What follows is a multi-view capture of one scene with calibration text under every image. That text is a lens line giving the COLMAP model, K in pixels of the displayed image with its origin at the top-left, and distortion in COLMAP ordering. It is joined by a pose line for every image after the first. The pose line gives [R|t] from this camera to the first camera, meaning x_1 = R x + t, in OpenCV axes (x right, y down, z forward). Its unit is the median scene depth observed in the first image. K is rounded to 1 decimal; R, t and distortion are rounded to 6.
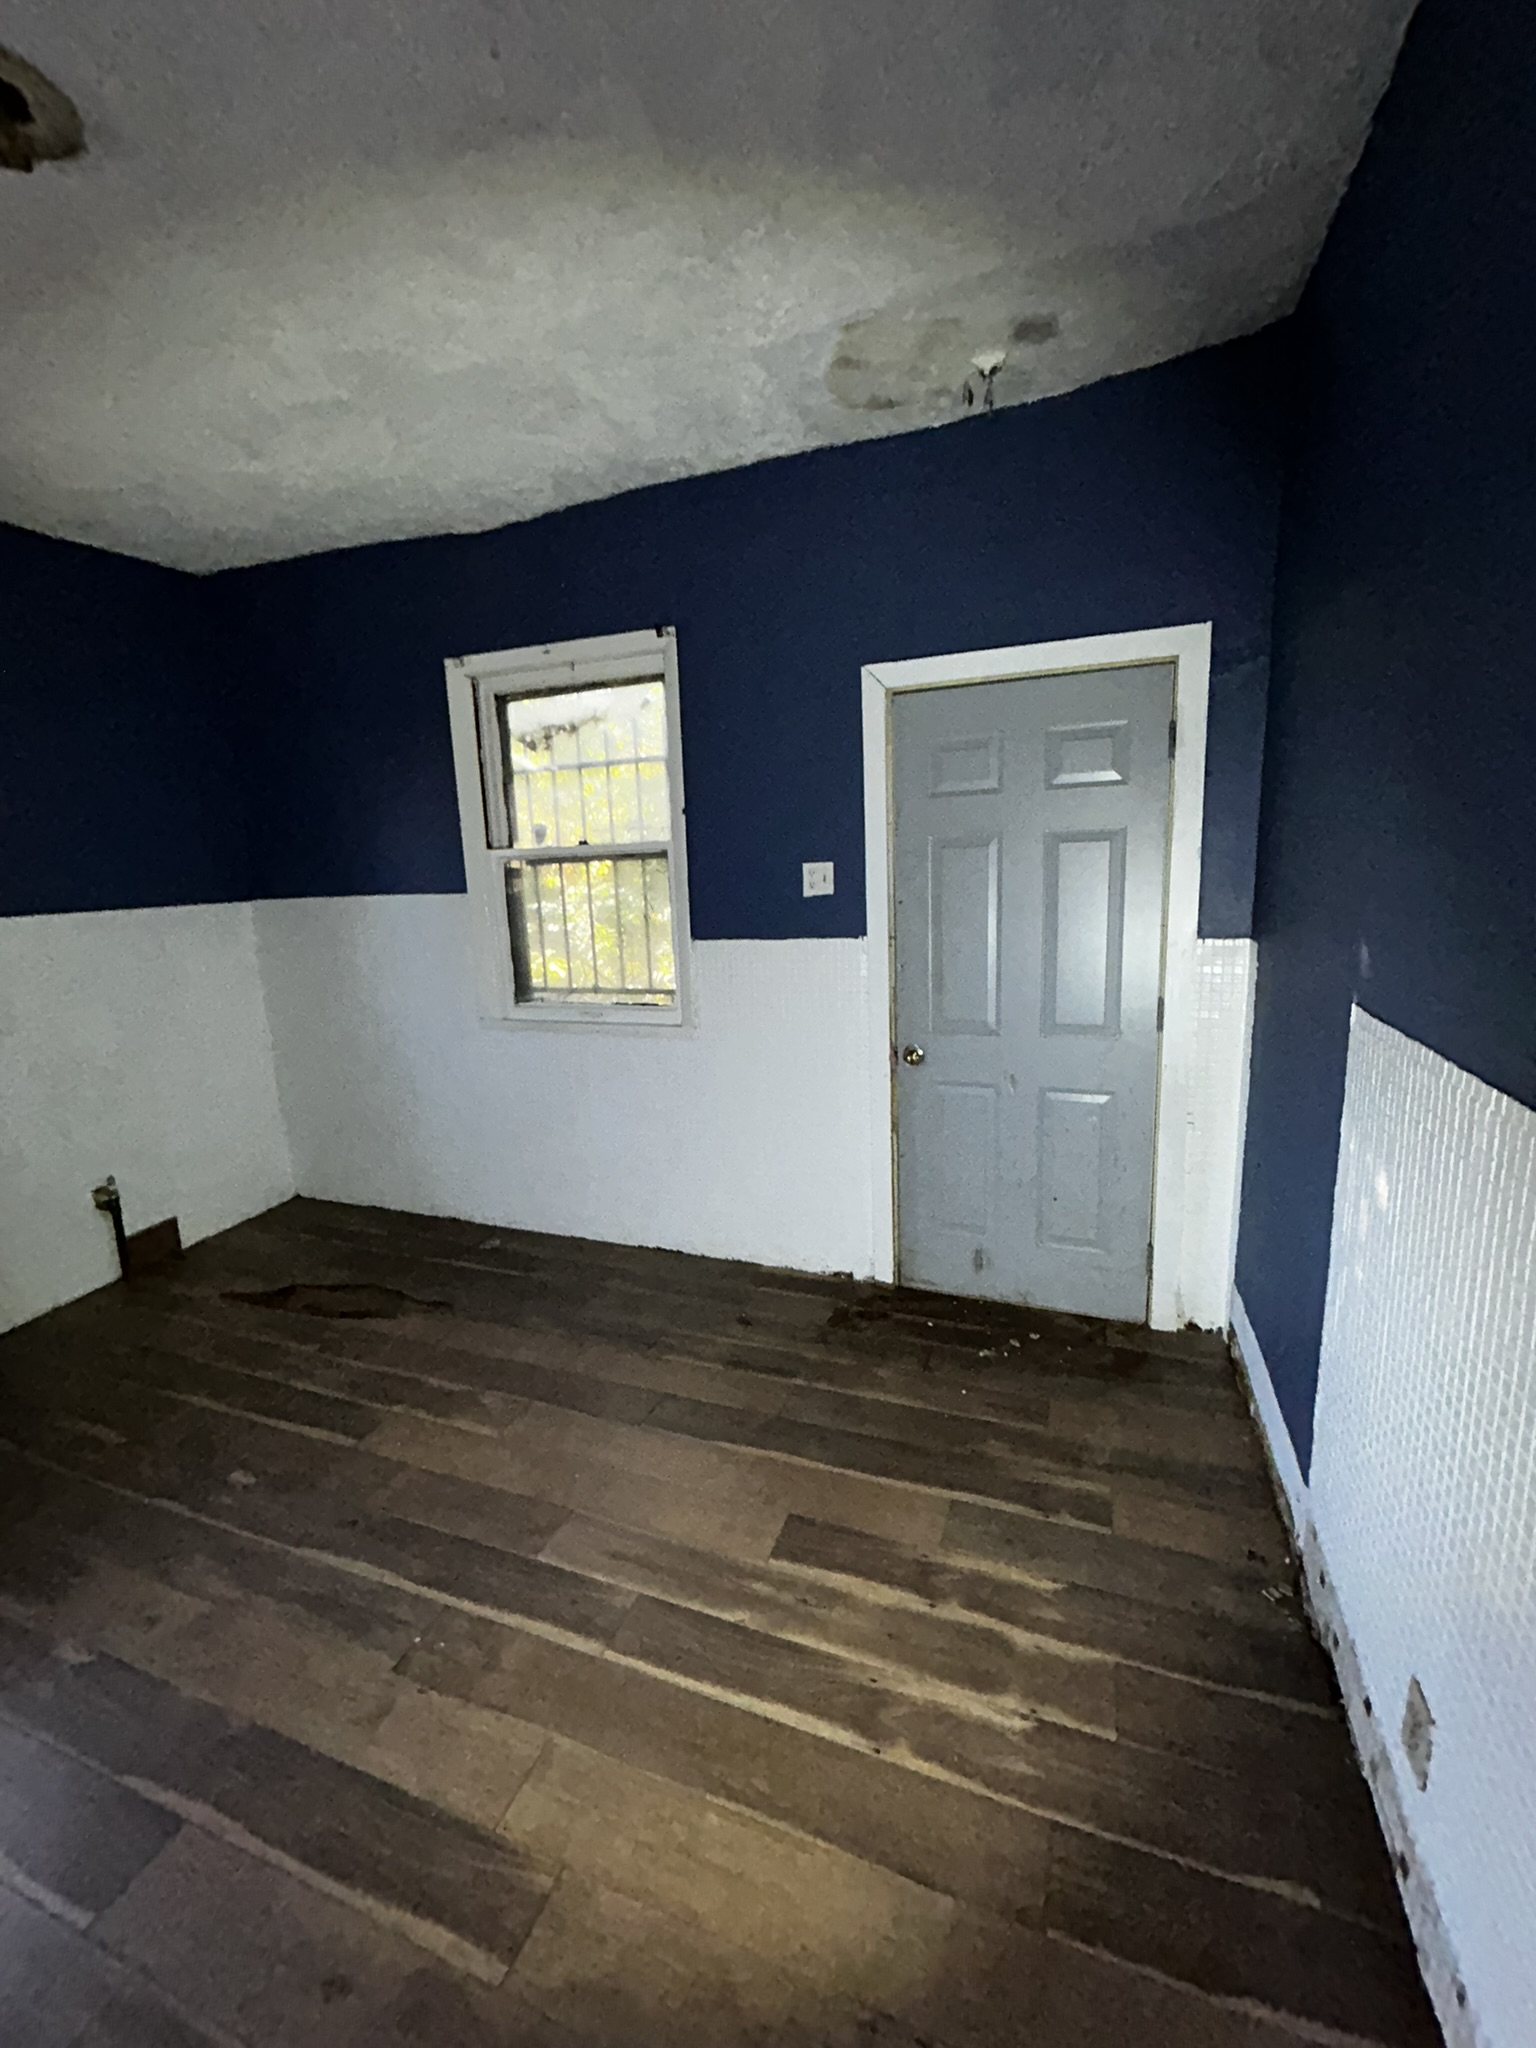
lens RADIAL K [[830.8, 0, 771.0], [0, 830.8, 1020.0], [0, 0, 1]] dist [0.001756, 0.000230]
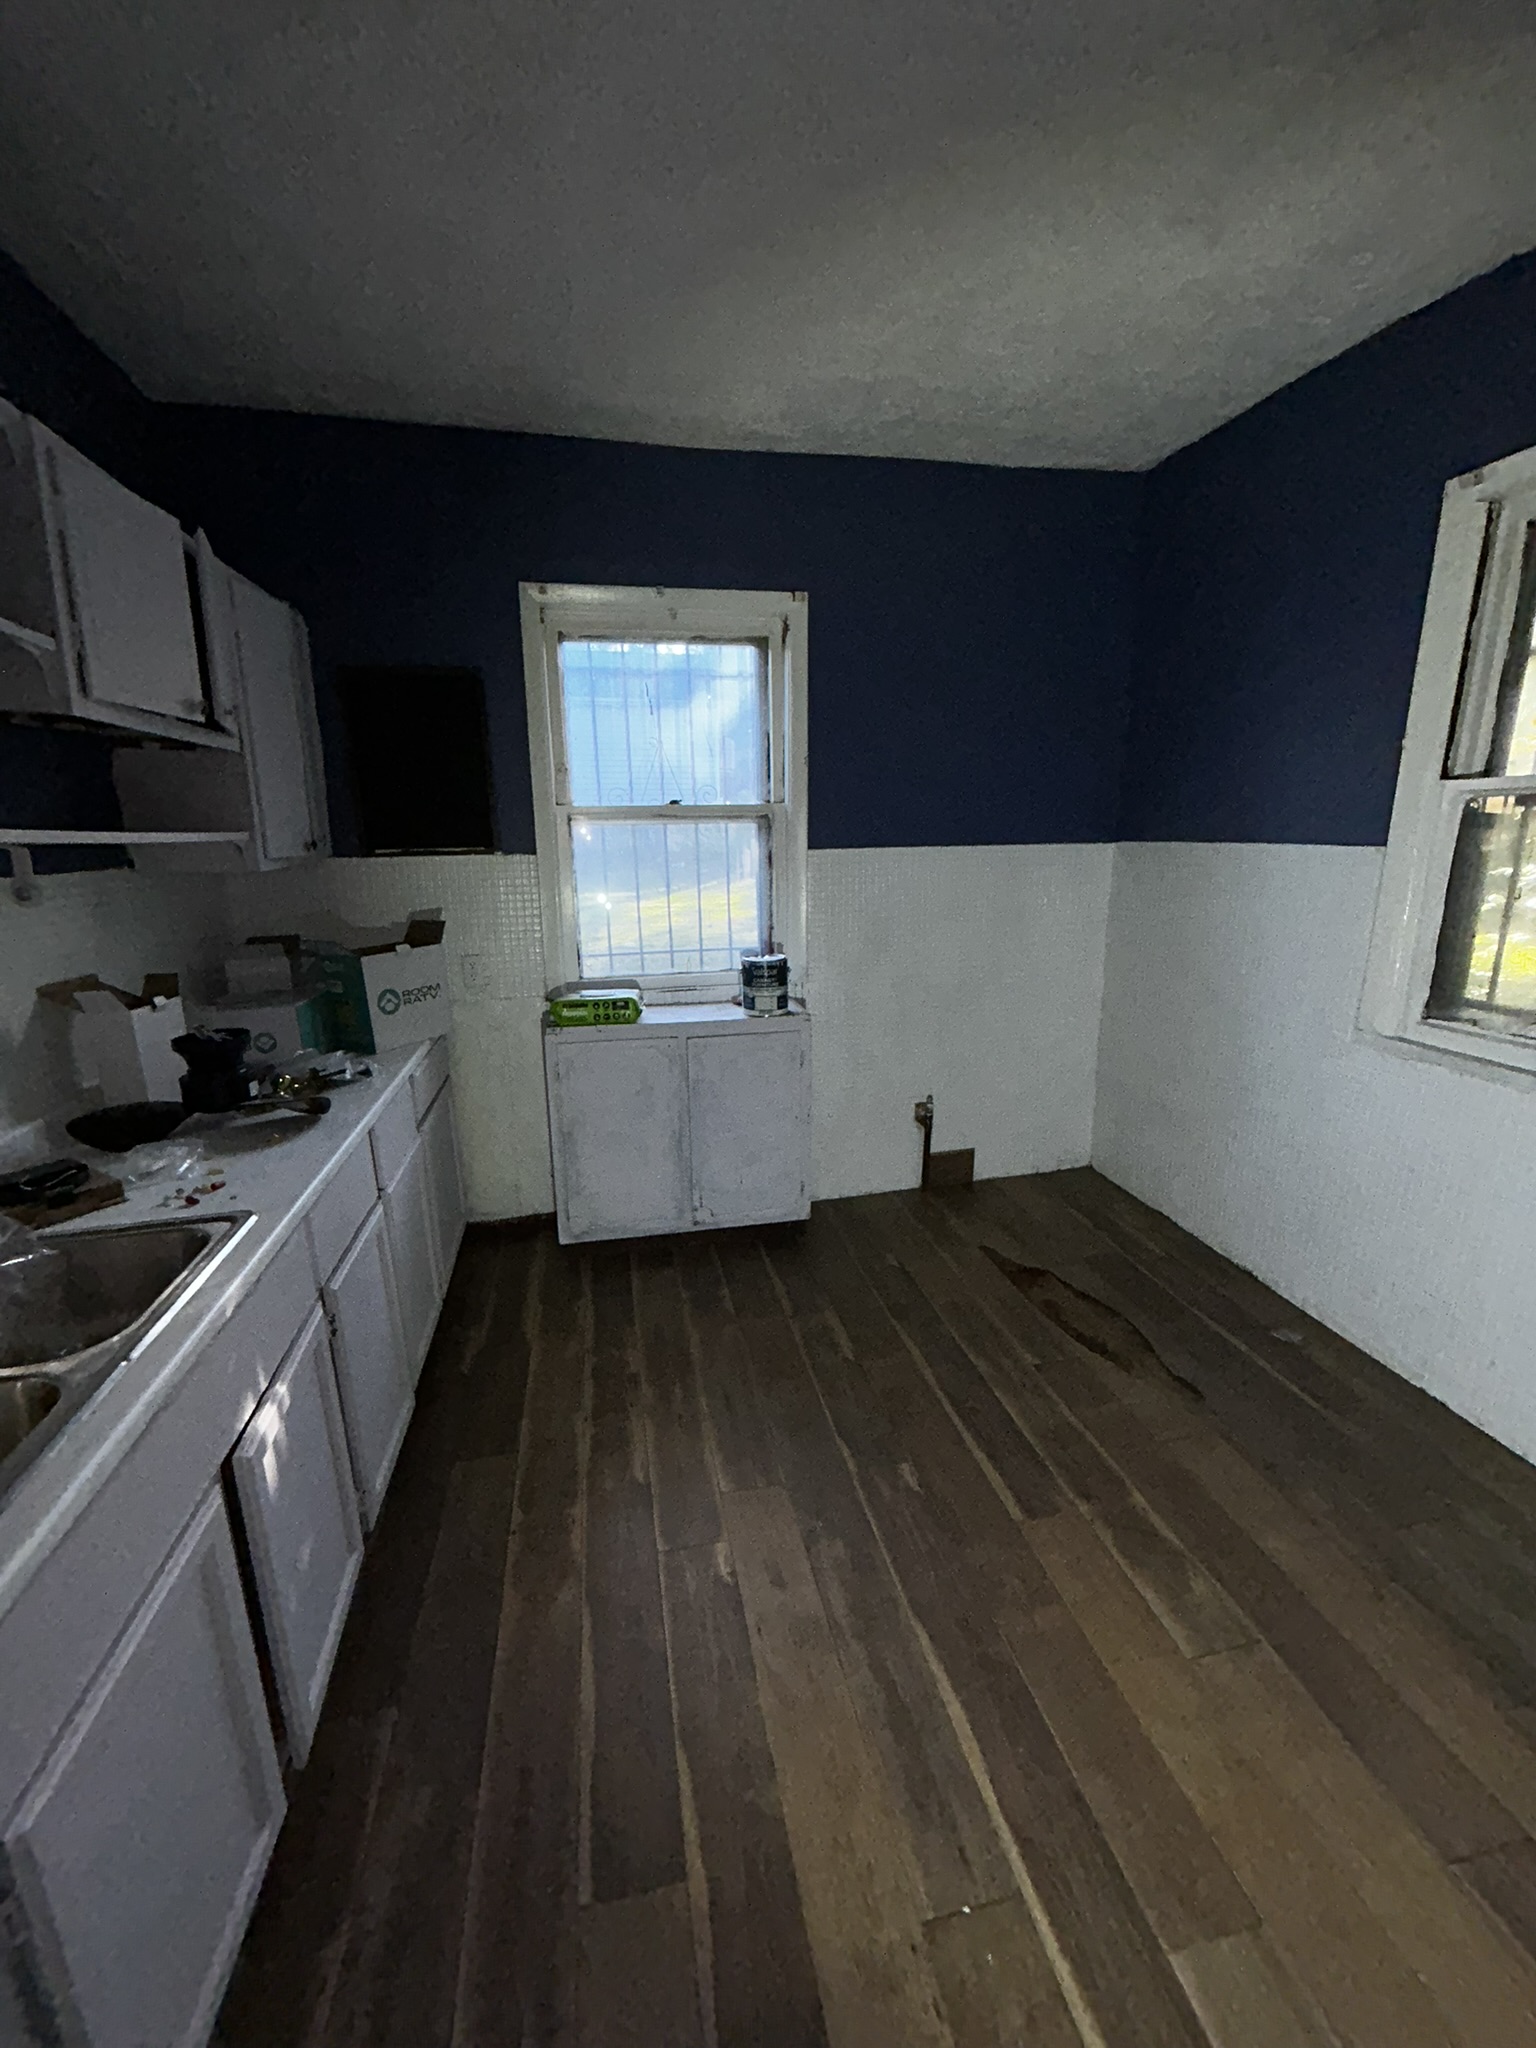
lens RADIAL K [[830.8, 0, 771.0], [0, 830.8, 1020.0], [0, 0, 1]] dist [0.001756, 0.000230]
pose [[0.538749, 0.219513, -0.813366, -0.053230], [-0.166348, 0.974168, 0.152726, -0.033921], [0.825880, 0.053021, 0.561348, 0.214420]]
